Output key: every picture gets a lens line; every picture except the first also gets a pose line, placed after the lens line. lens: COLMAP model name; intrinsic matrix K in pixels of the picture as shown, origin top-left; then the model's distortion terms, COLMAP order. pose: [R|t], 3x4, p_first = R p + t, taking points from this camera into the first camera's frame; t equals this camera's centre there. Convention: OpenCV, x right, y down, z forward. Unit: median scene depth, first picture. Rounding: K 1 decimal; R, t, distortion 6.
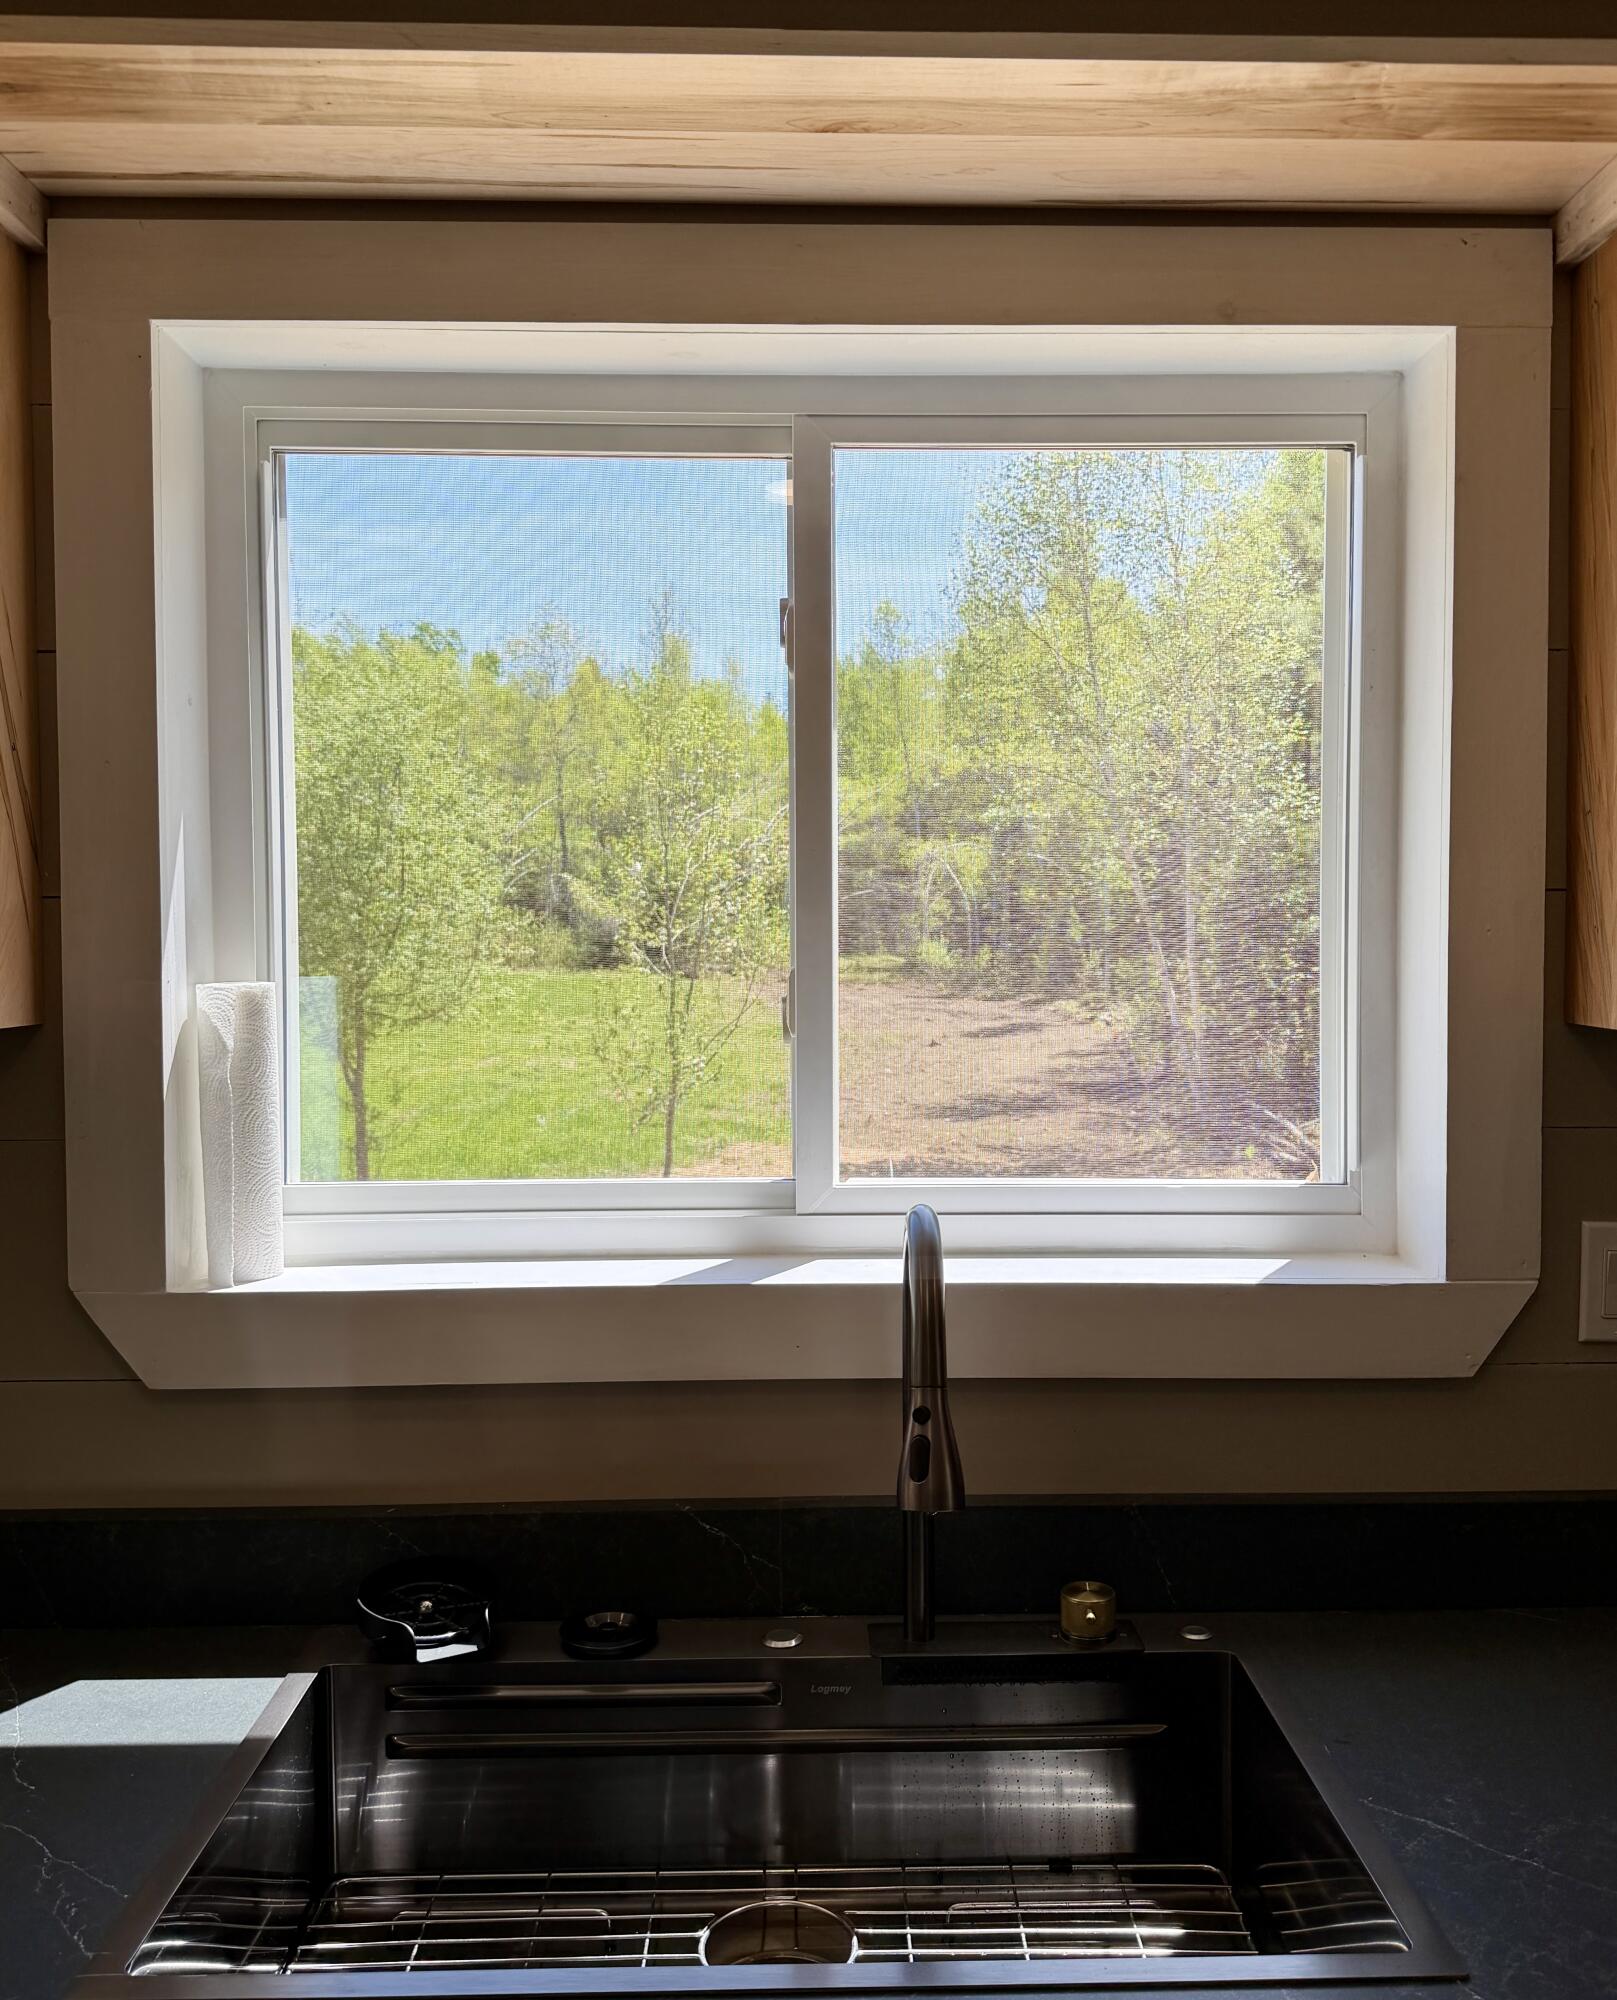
lens RADIAL K [[1763.7, 0, 838.8], [0, 1763.7, 952.5], [0, 0, 1]] dist [0.095760, -0.187879]
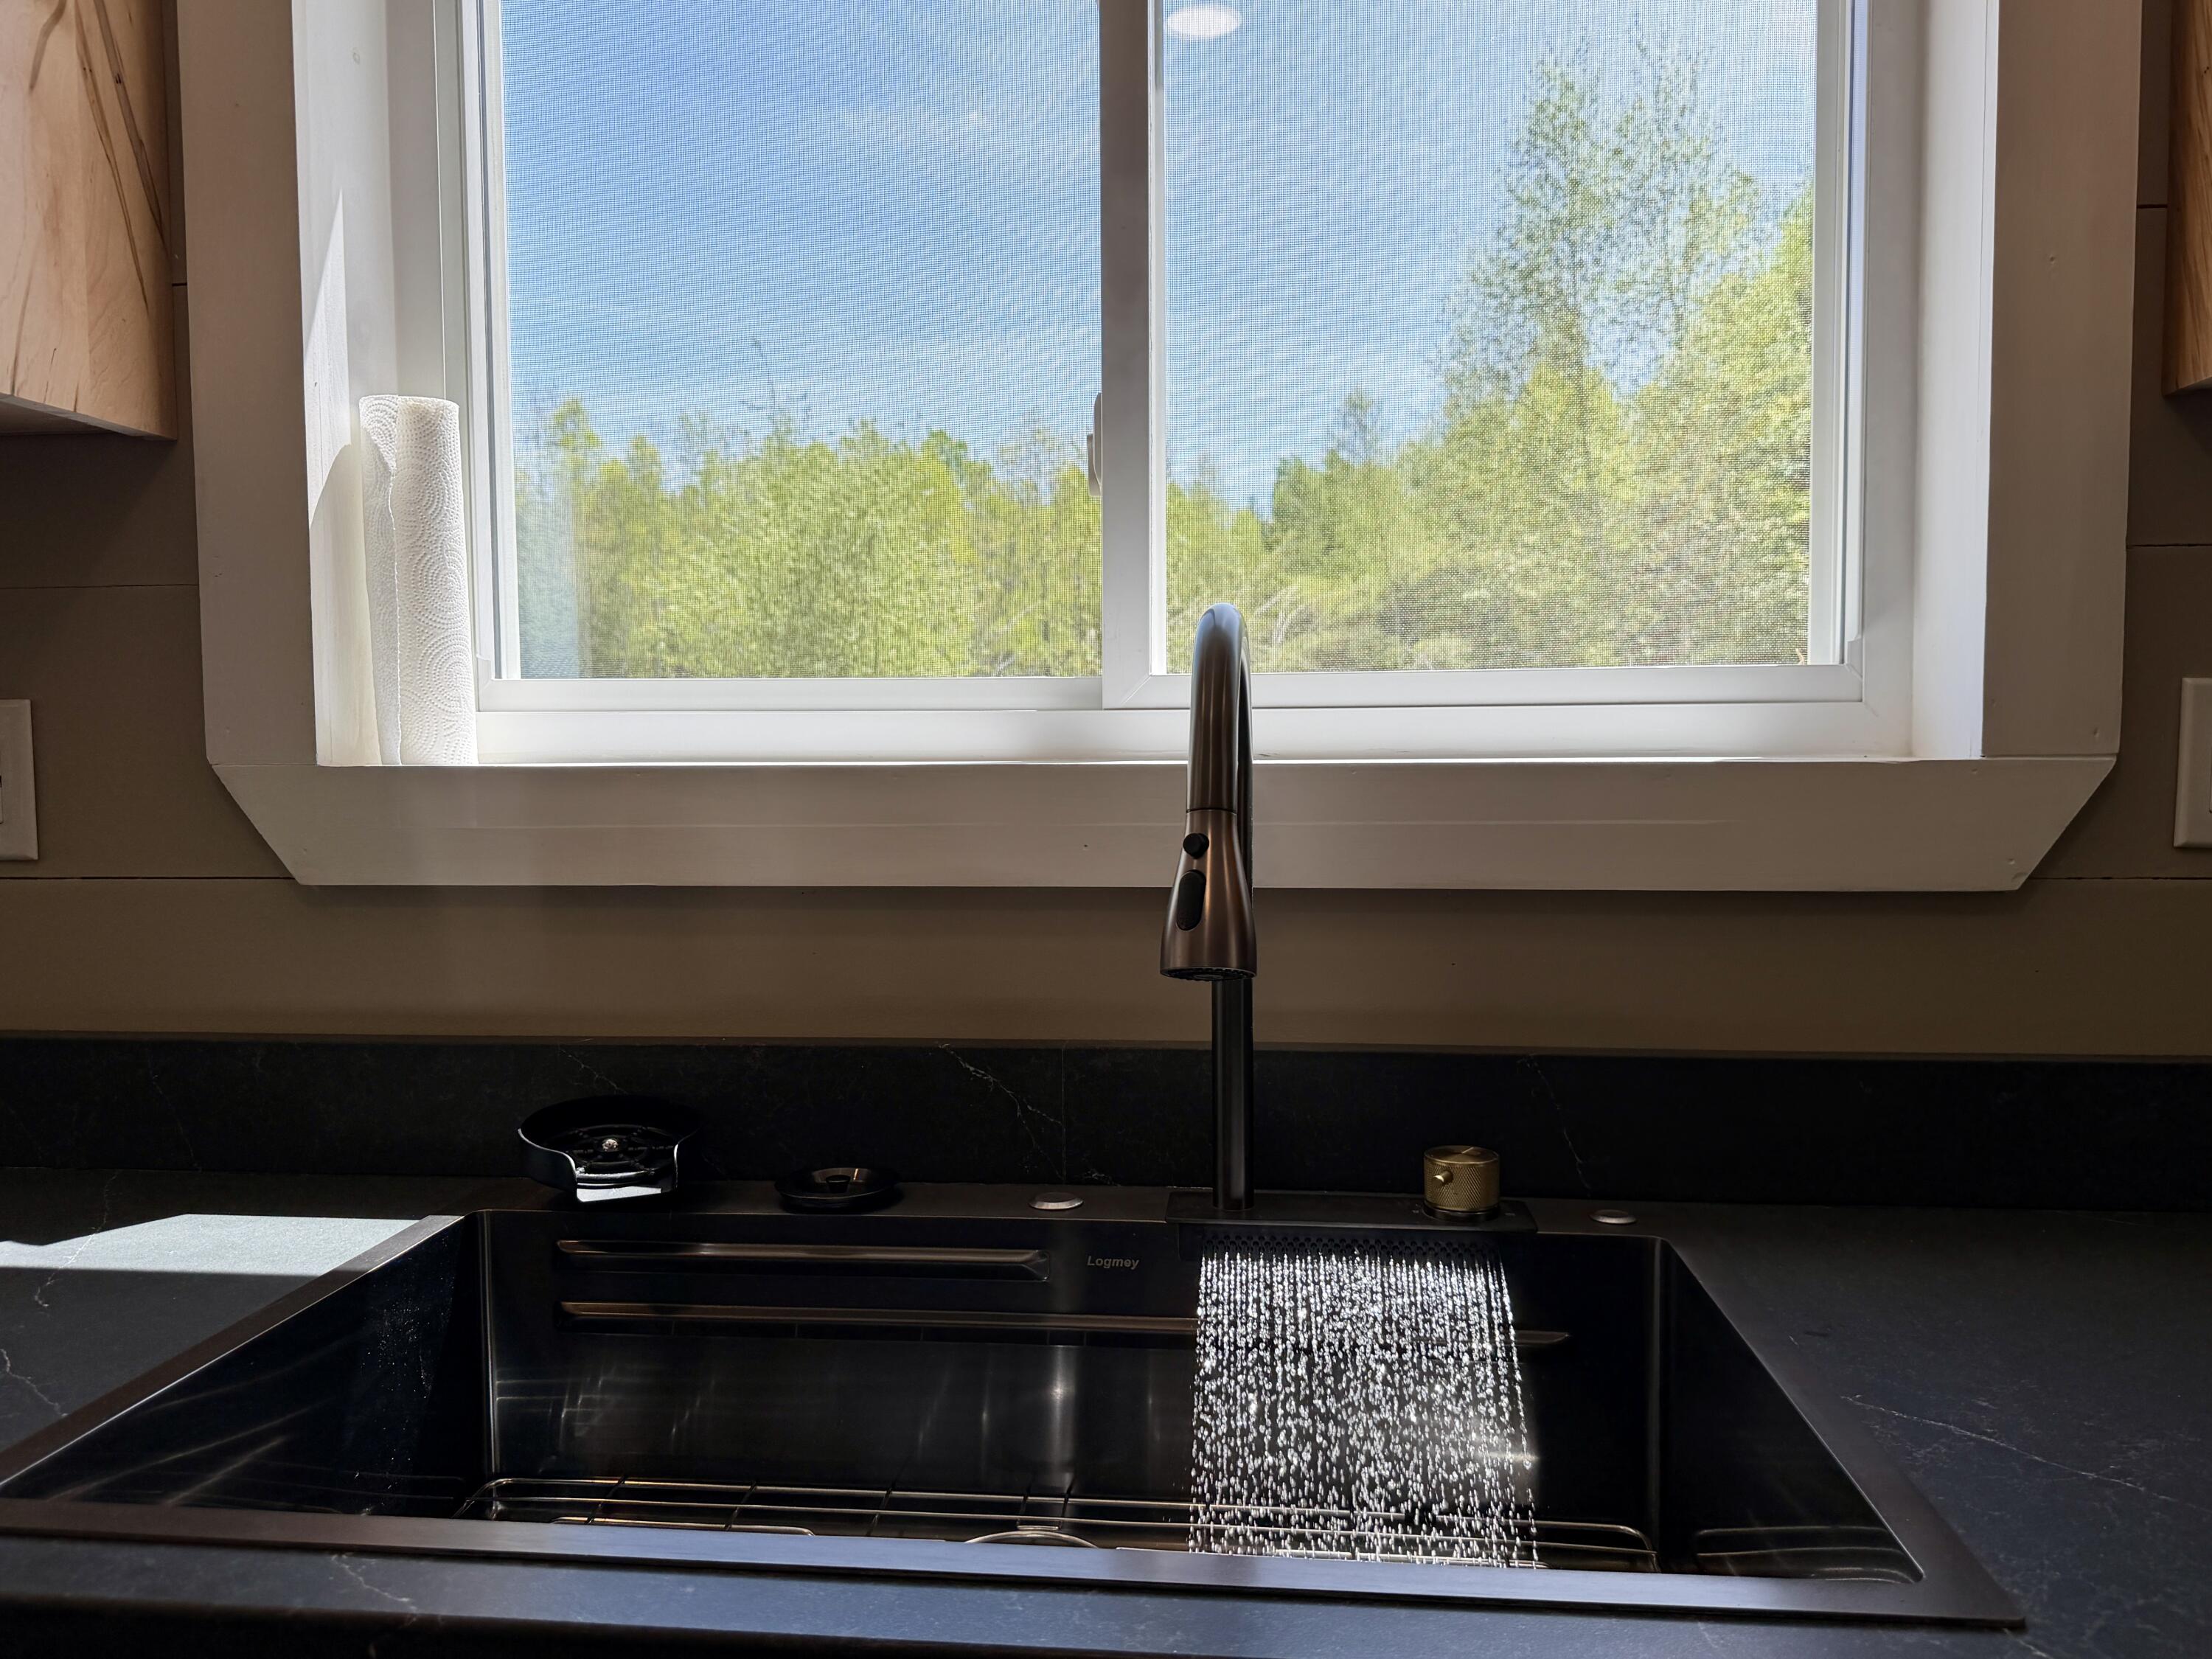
lens RADIAL K [[1715.6, 0, 1101.6], [0, 1715.6, 818.7], [0, 0, 1]] dist [0.097136, -0.151989]
pose [[0.990968, 0.001987, -0.134086, 0.084650], [0.000783, 0.999787, 0.020606, 0.198069], [0.134099, -0.020525, 0.990755, 0.259919]]
